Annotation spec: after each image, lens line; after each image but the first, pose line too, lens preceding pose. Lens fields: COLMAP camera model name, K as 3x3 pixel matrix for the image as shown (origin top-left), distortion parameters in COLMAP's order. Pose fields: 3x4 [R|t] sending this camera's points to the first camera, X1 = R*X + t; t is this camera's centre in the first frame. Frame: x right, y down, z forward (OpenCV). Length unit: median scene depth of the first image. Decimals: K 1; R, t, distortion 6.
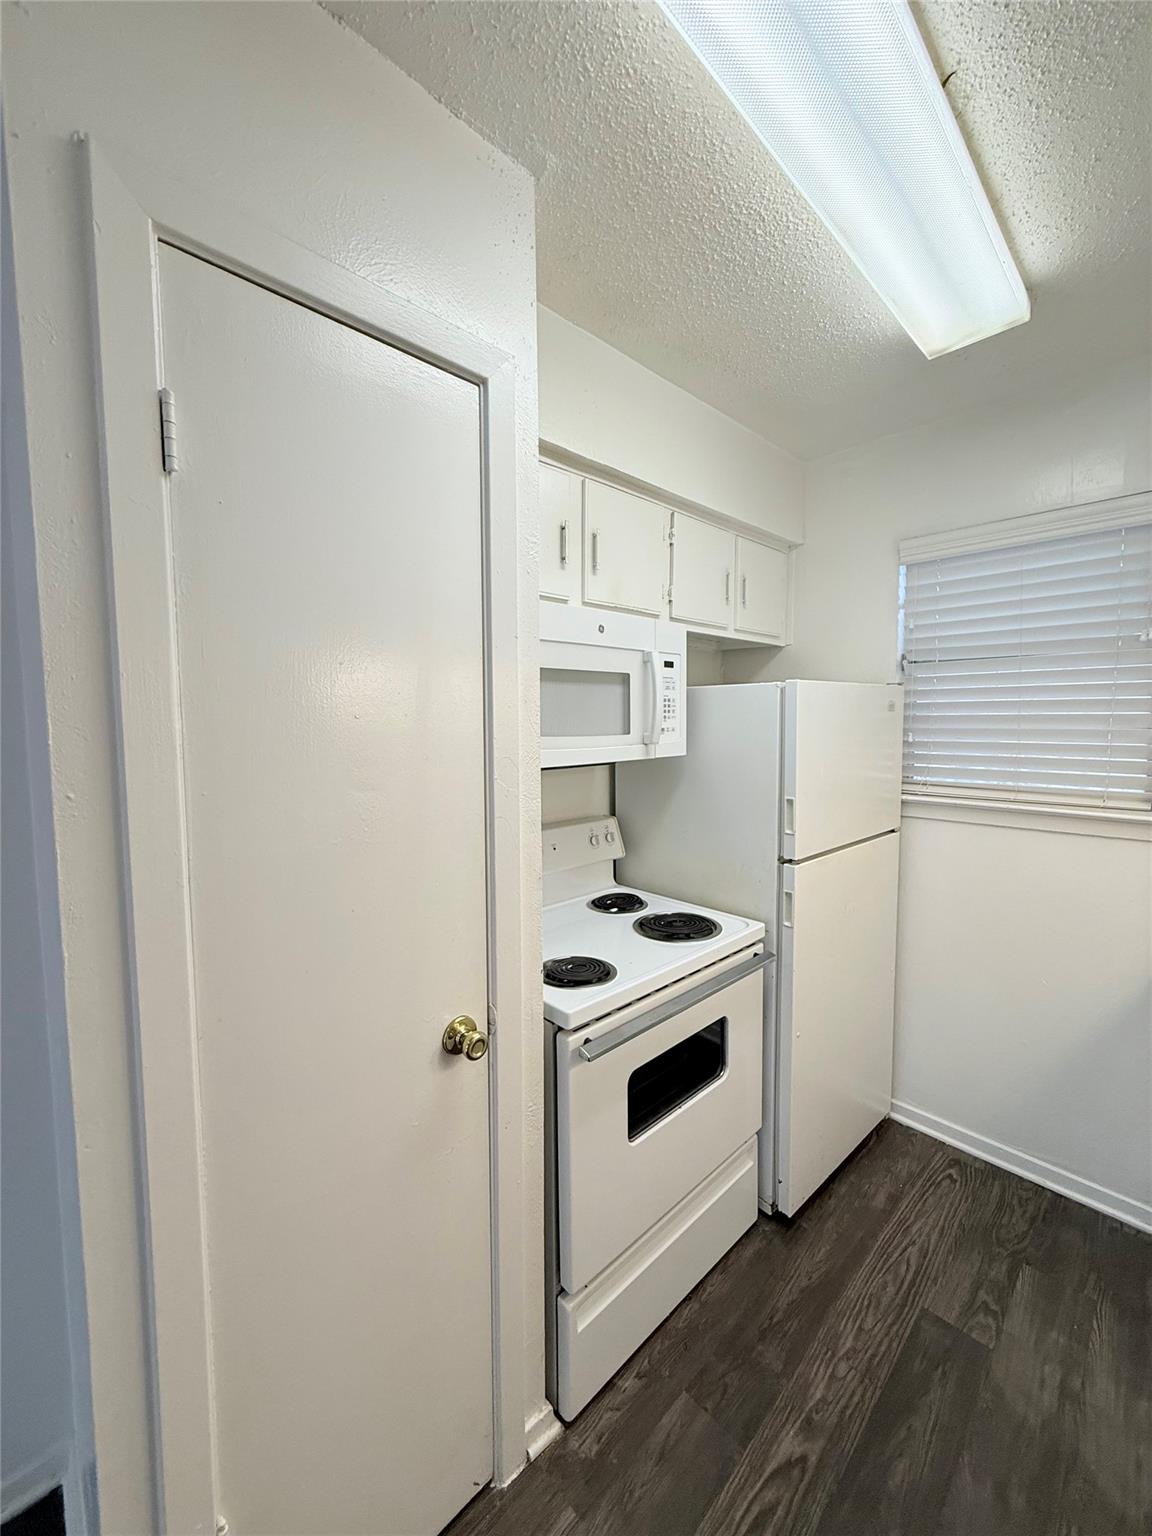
lens RADIAL K [[605.1, 0, 567.6], [0, 605.1, 766.1], [0, 0, 1]] dist [-0.003287, -0.000057]
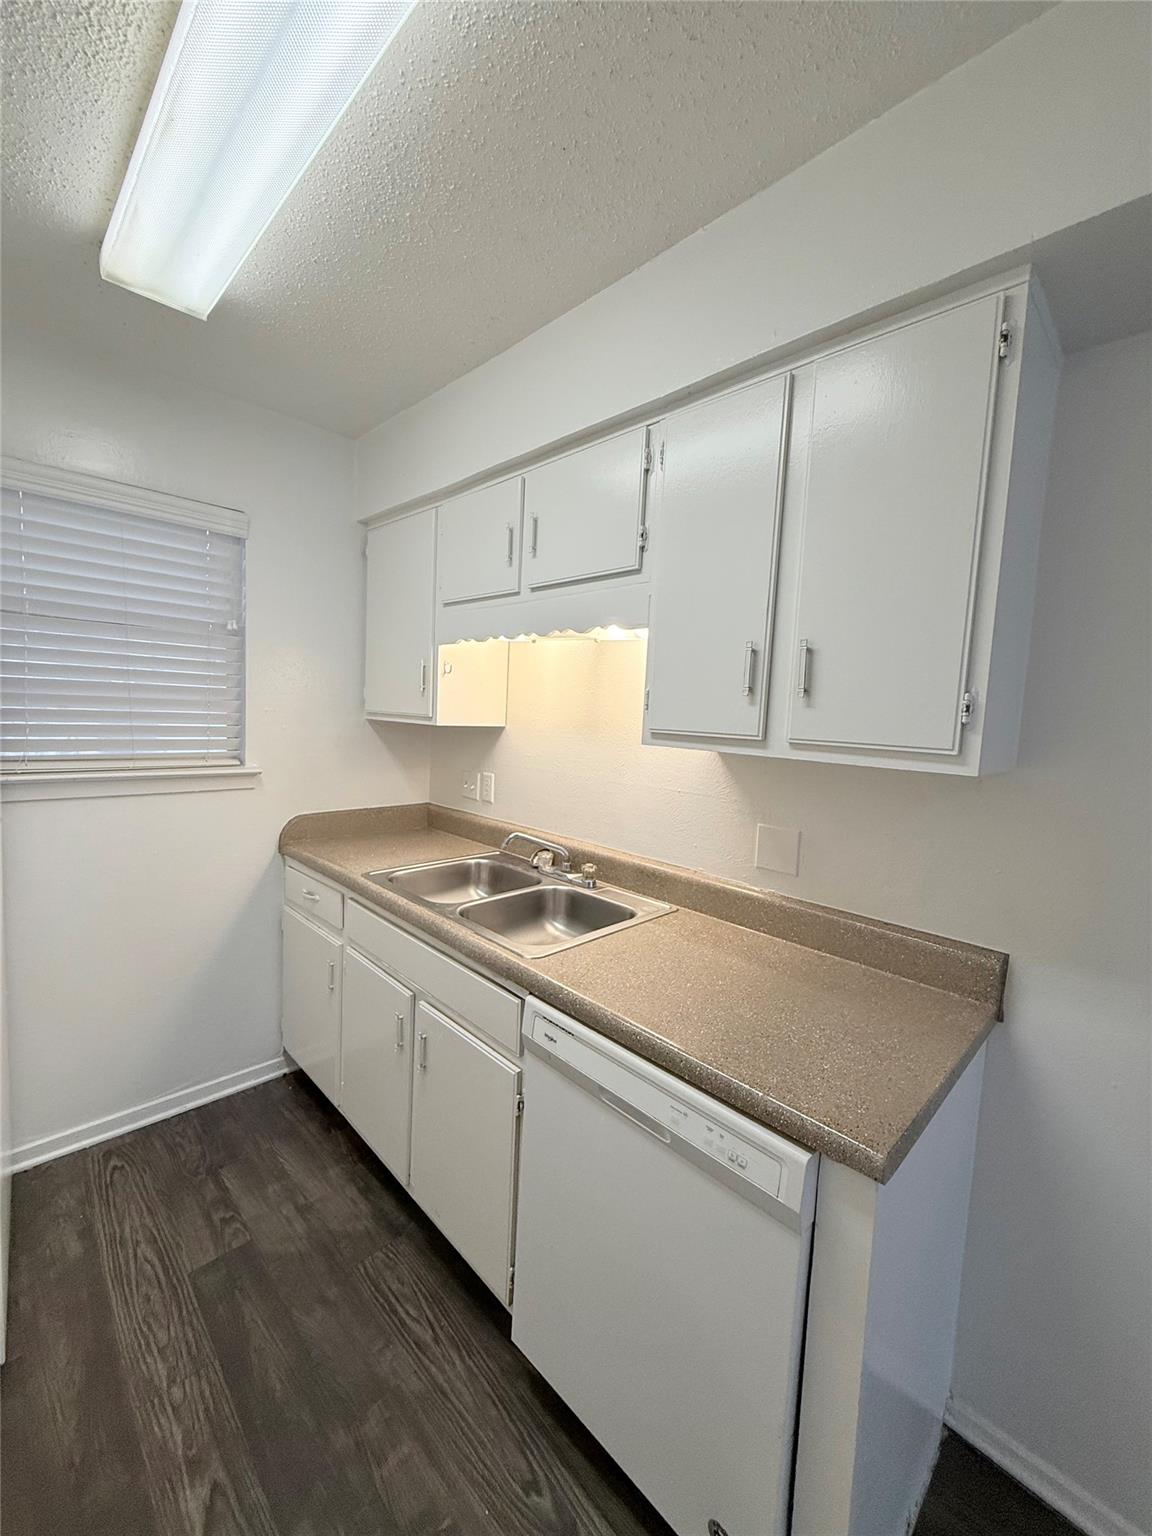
lens RADIAL K [[620.1, 0, 576.0], [0, 620.1, 768.0], [0, 0, 1]] dist [0.001906, 0.000072]
pose [[-0.025230, -0.089434, 0.995673, -0.380376], [0.034587, 0.995316, 0.090278, -0.014709], [-0.999083, 0.036715, -0.022019, 0.339742]]
